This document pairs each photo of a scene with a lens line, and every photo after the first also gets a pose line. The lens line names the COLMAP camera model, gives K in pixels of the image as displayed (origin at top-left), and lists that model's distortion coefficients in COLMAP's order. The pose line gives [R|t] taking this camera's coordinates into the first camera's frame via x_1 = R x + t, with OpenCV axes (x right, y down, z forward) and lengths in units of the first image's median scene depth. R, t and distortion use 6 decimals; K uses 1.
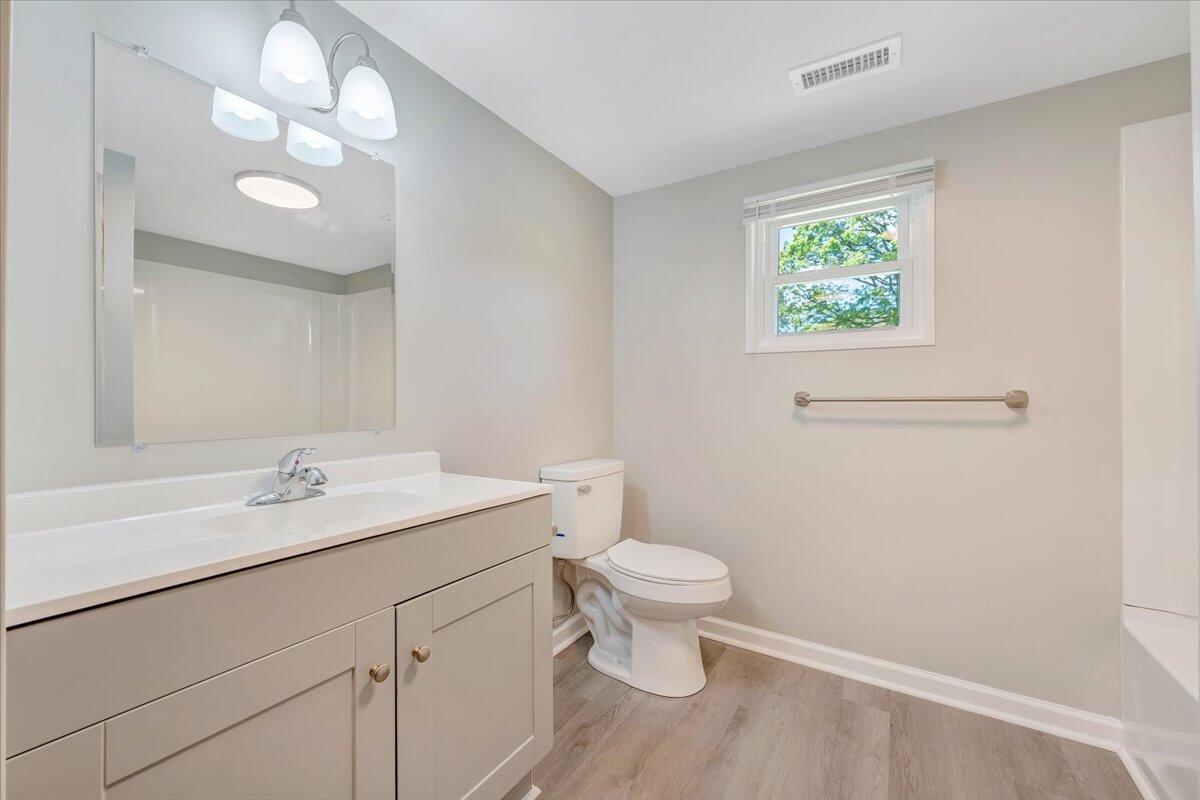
lens RADIAL K [[484.5, 0, 601.1], [0, 484.5, 400.4], [0, 0, 1]] dist [0.000782, 0.000053]
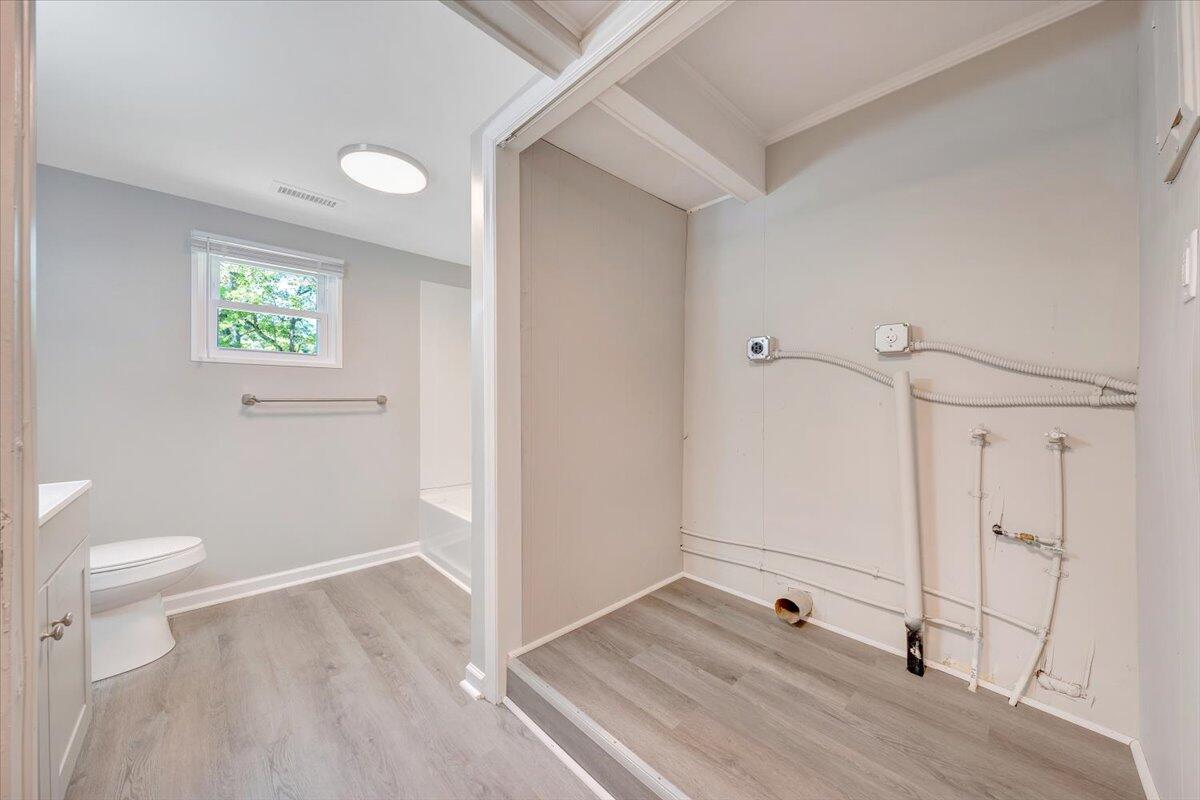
lens RADIAL K [[434.9, 0, 599.1], [0, 434.9, 393.3], [0, 0, 1]] dist [-0.001237, -0.000112]
pose [[0.256714, 0.011160, 0.966423, -0.586250], [-0.002739, 0.999938, -0.010819, -0.011906], [-0.966484, 0.000130, 0.256728, -0.288453]]
